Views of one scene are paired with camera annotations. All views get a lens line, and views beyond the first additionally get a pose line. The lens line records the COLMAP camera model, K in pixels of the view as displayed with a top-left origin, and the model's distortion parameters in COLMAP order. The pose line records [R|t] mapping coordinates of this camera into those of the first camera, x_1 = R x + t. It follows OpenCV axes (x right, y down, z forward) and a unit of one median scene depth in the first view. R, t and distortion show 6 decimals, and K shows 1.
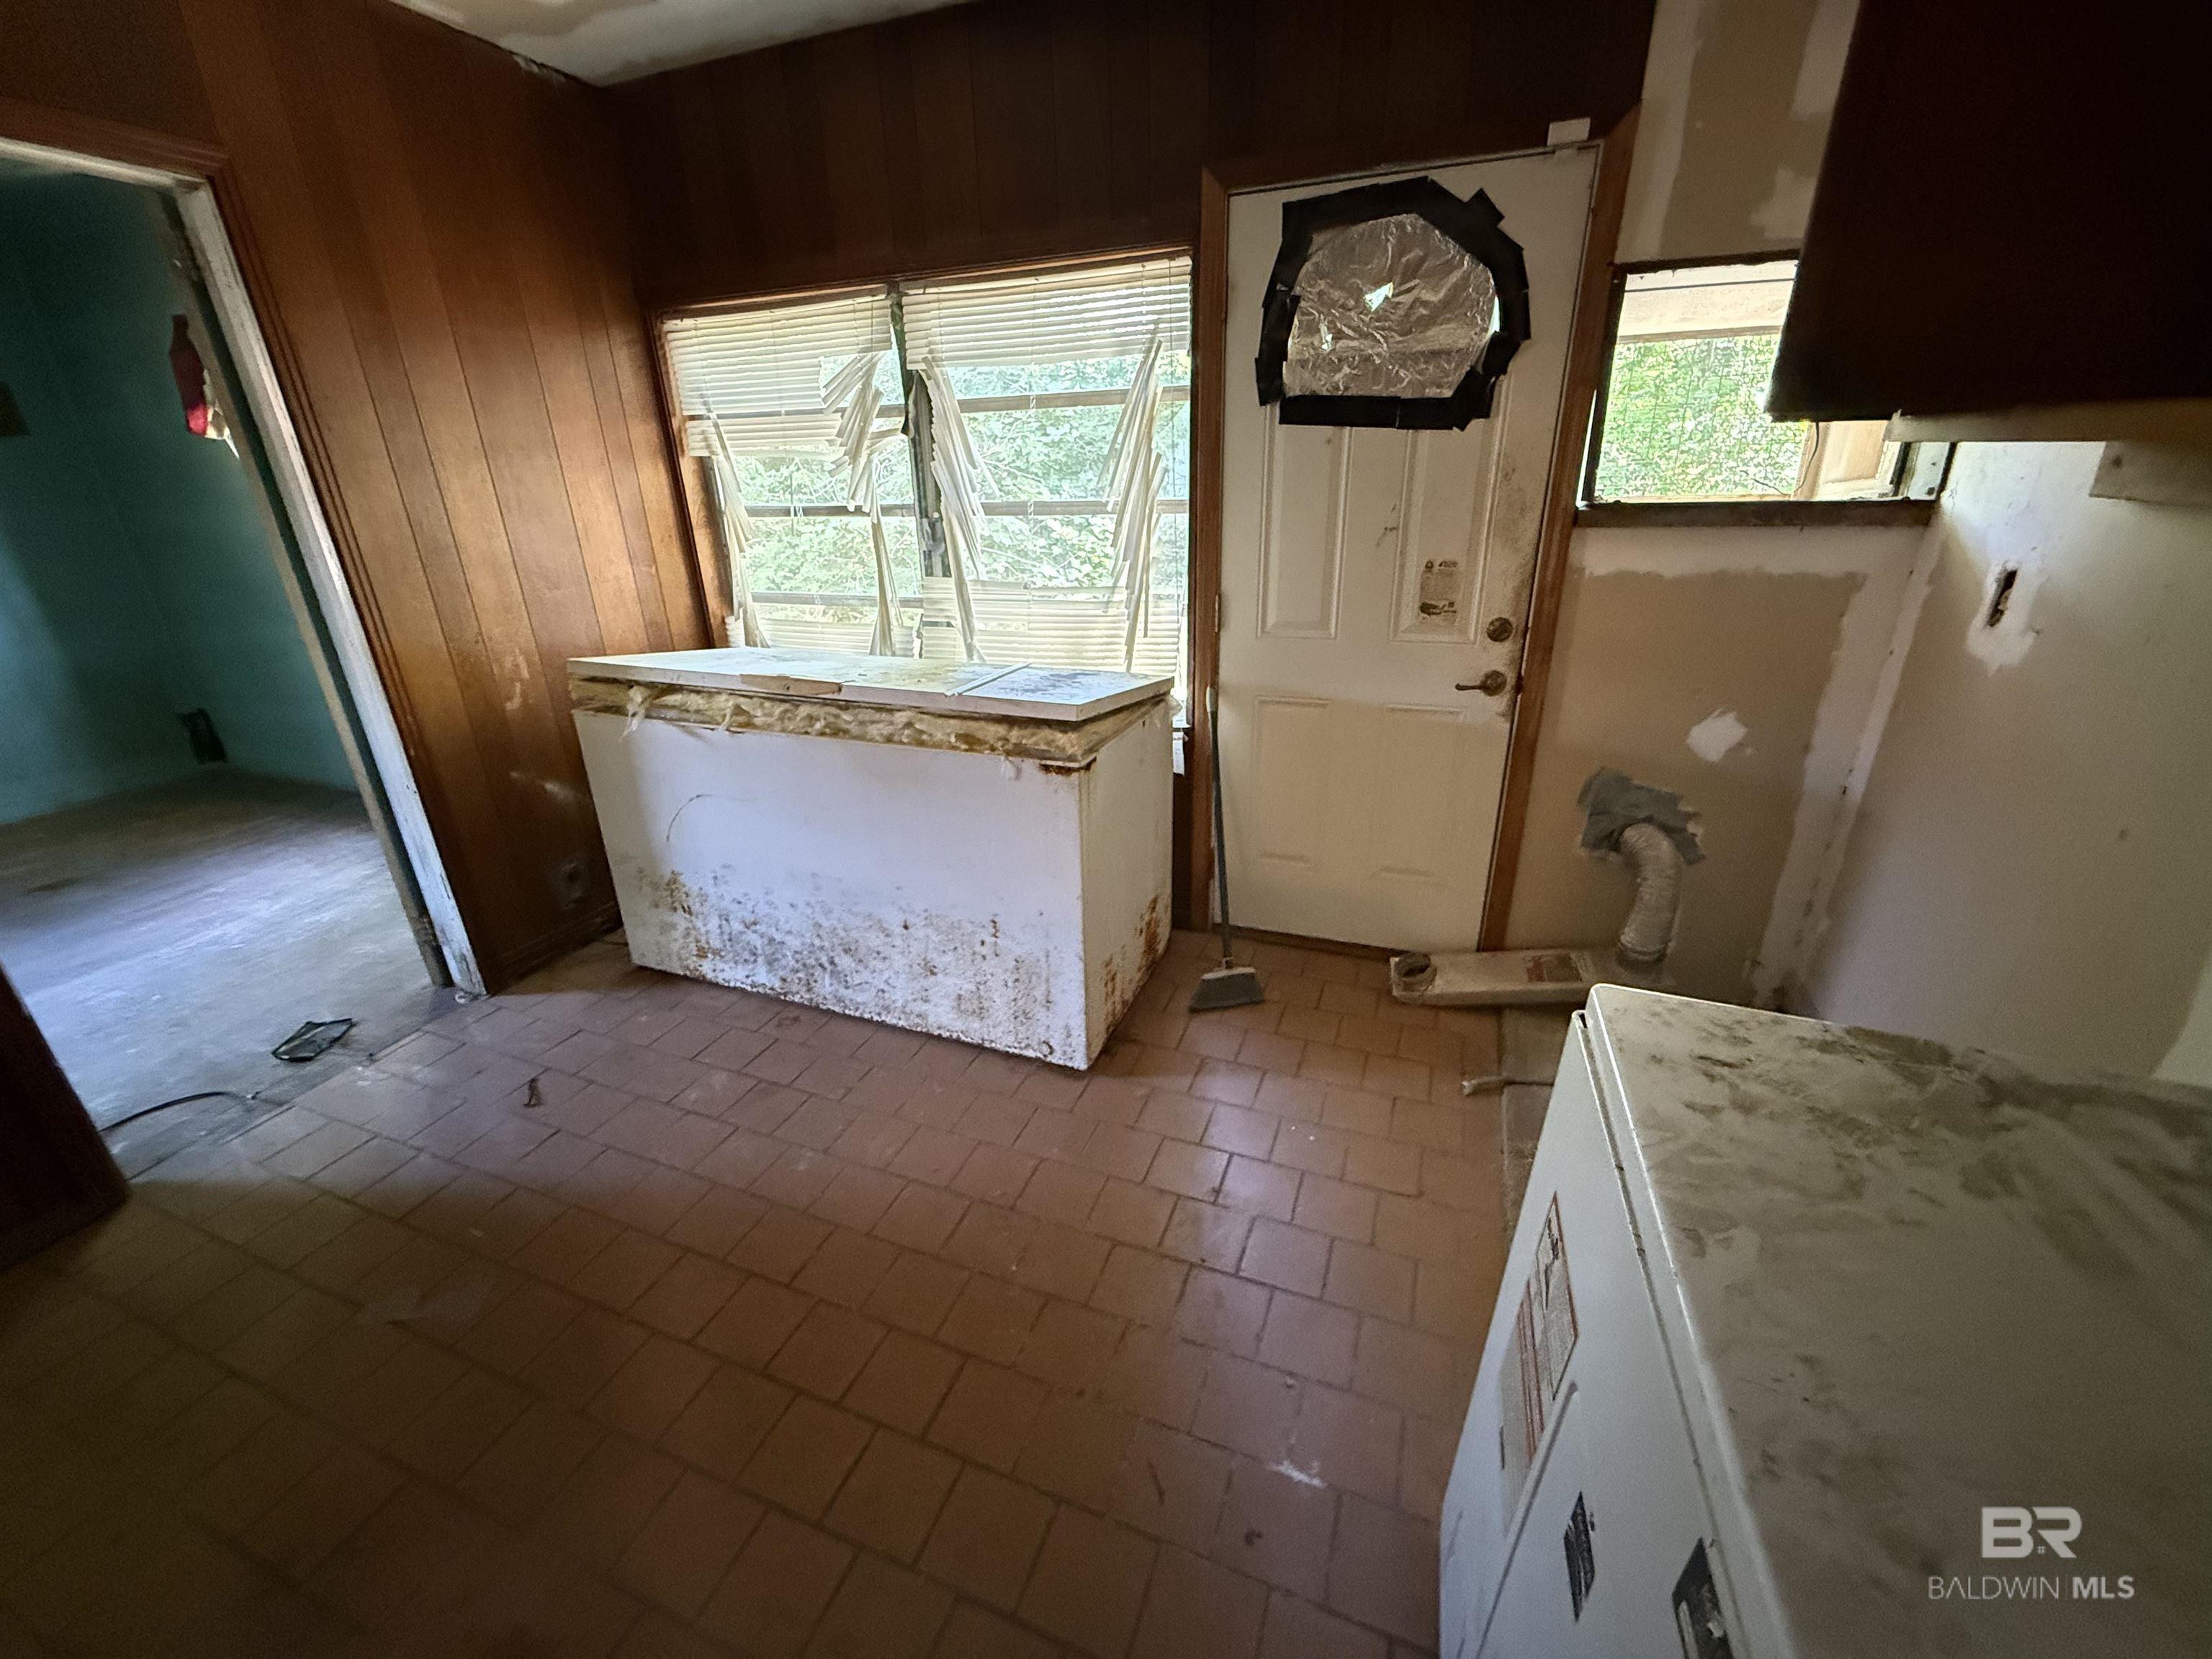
lens RADIAL K [[886.2, 0, 1106.1], [0, 886.2, 829.4], [0, 0, 1]] dist [-0.000068, -0.000254]
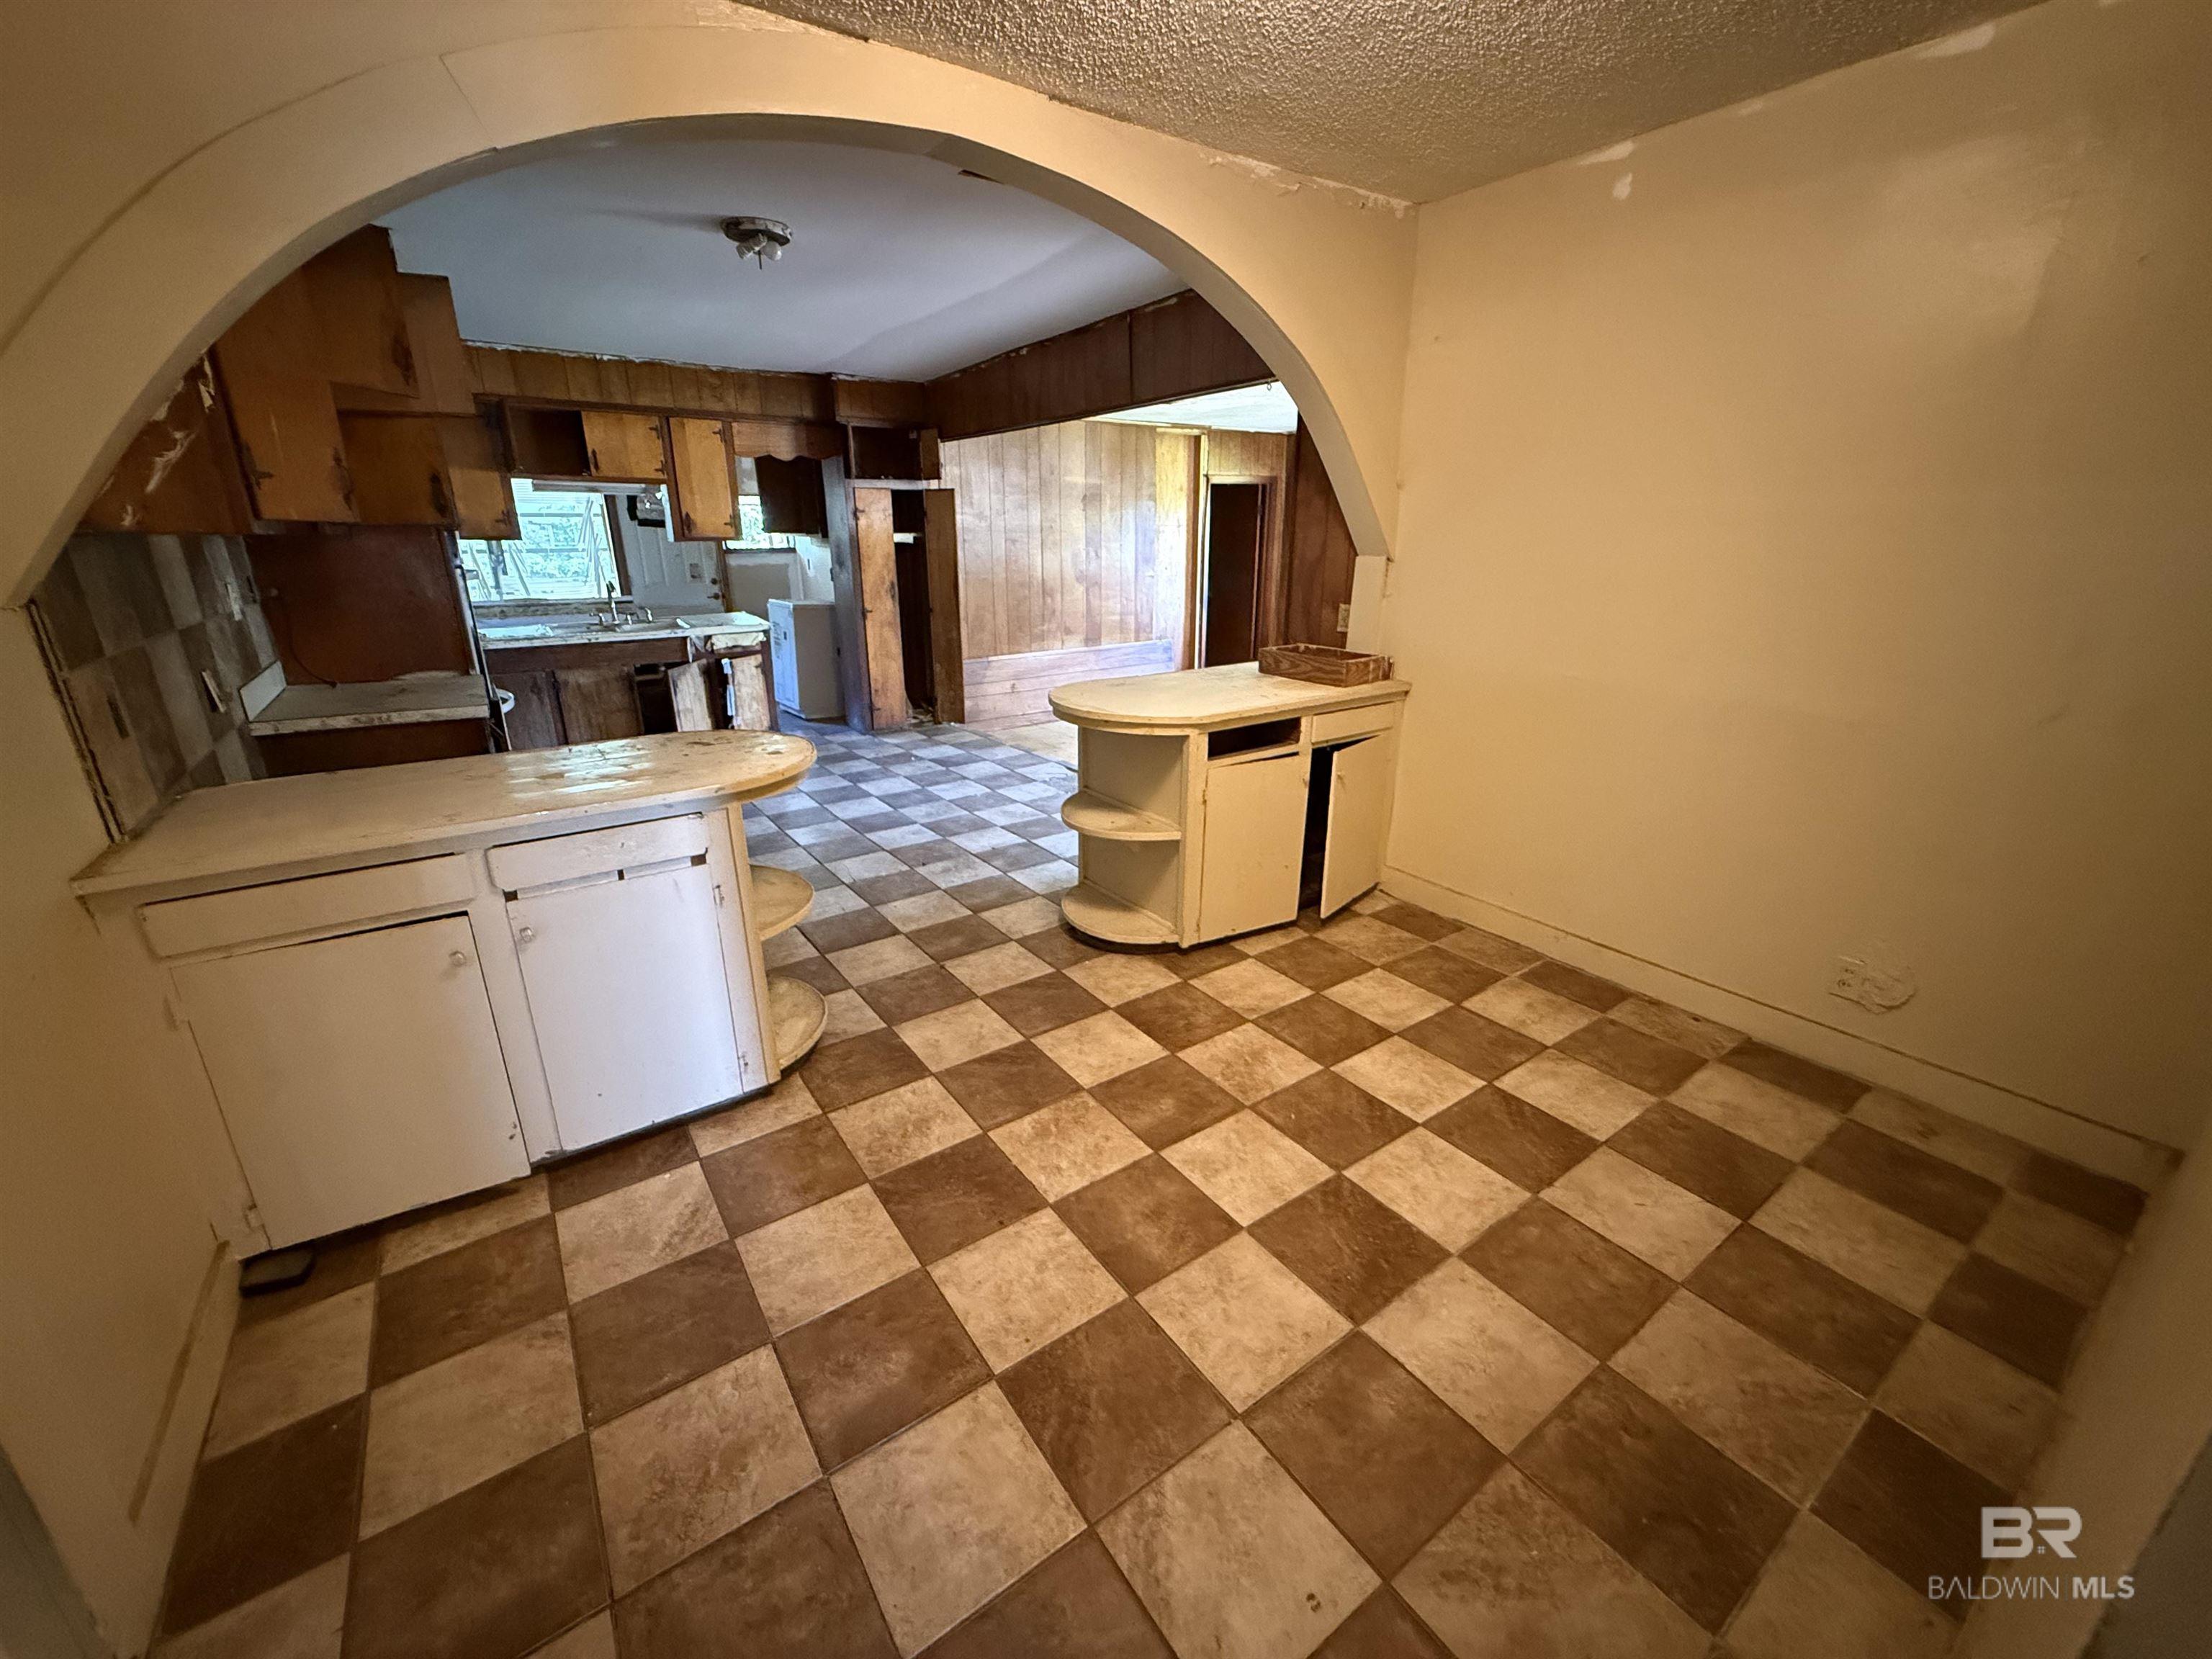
lens RADIAL K [[886.2, 0, 1092.8], [0, 886.2, 831.7], [0, 0, 1]] dist [-0.000068, -0.000254]
pose [[0.554471, -0.244267, 0.795547, -2.049564], [0.306865, 0.948602, 0.077386, 1.052228], [-0.773560, 0.201217, 0.600930, -2.447368]]
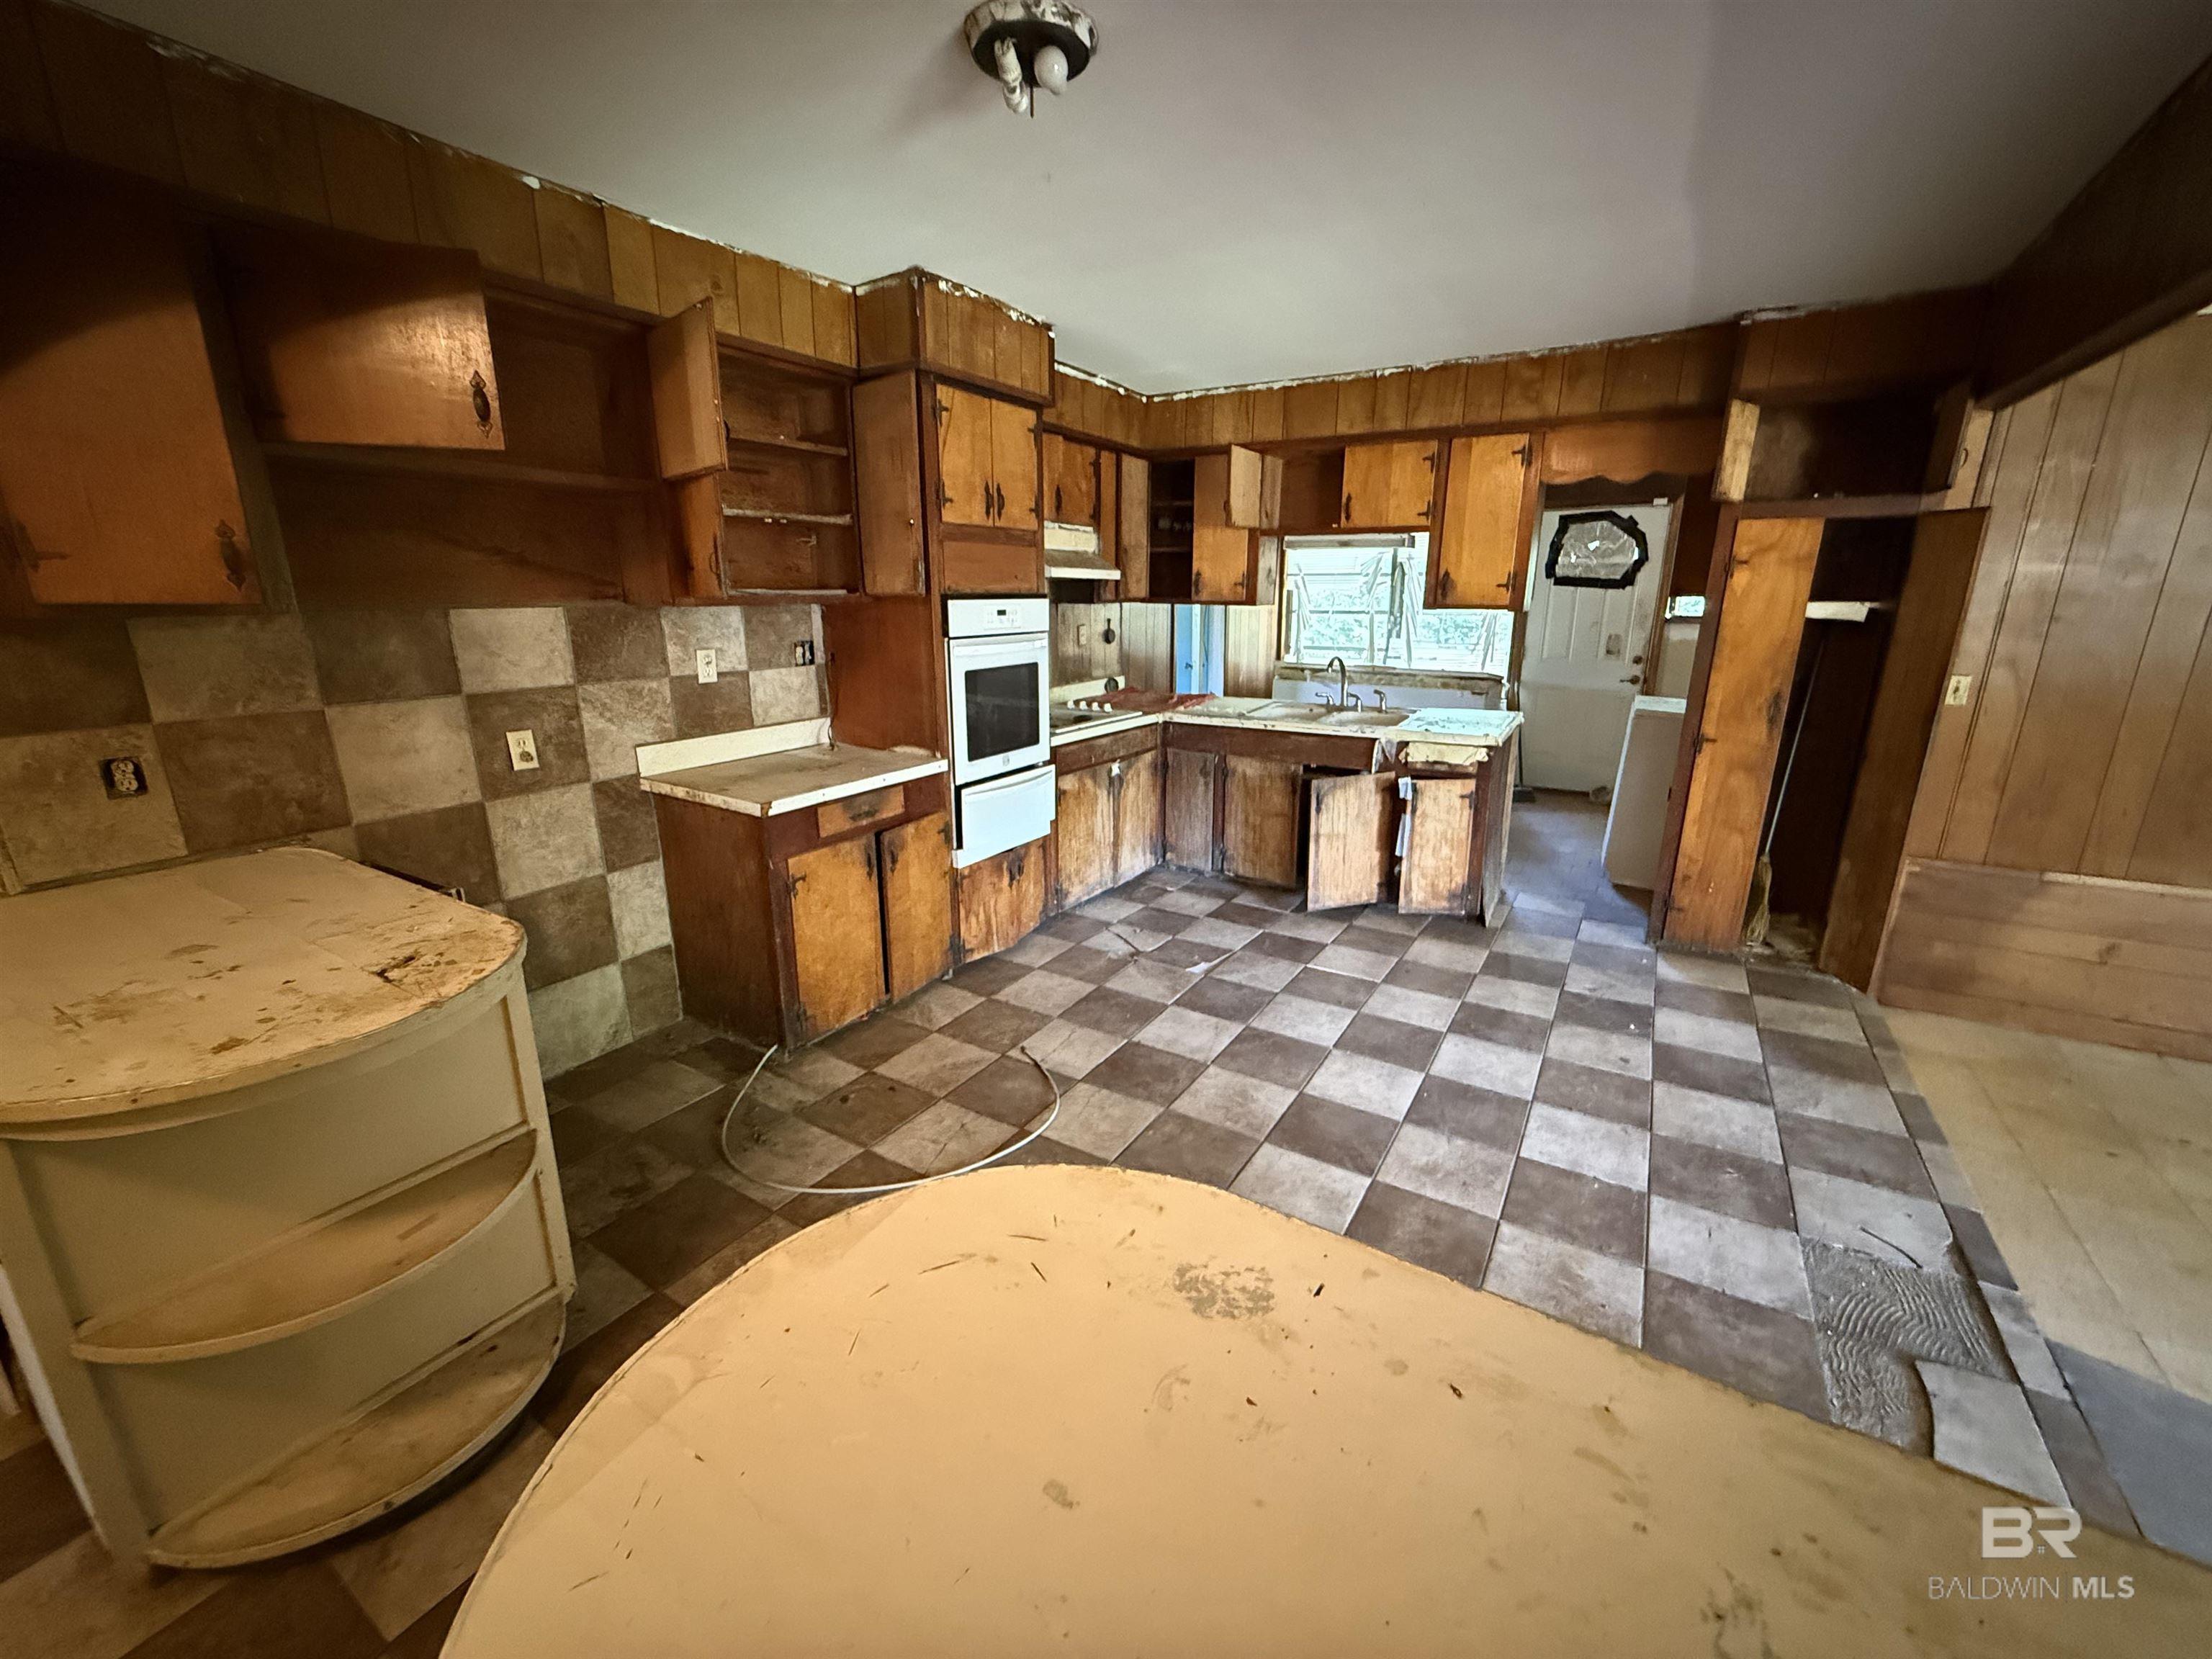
lens RADIAL K [[886.2, 0, 1104.6], [0, 886.2, 825.9], [0, 0, 1]] dist [-0.000068, -0.000254]
pose [[0.983354, 0.068771, -0.168182, -0.719340], [-0.089389, 0.988951, -0.118263, 0.799486], [0.158191, 0.131328, 0.978636, -1.984640]]
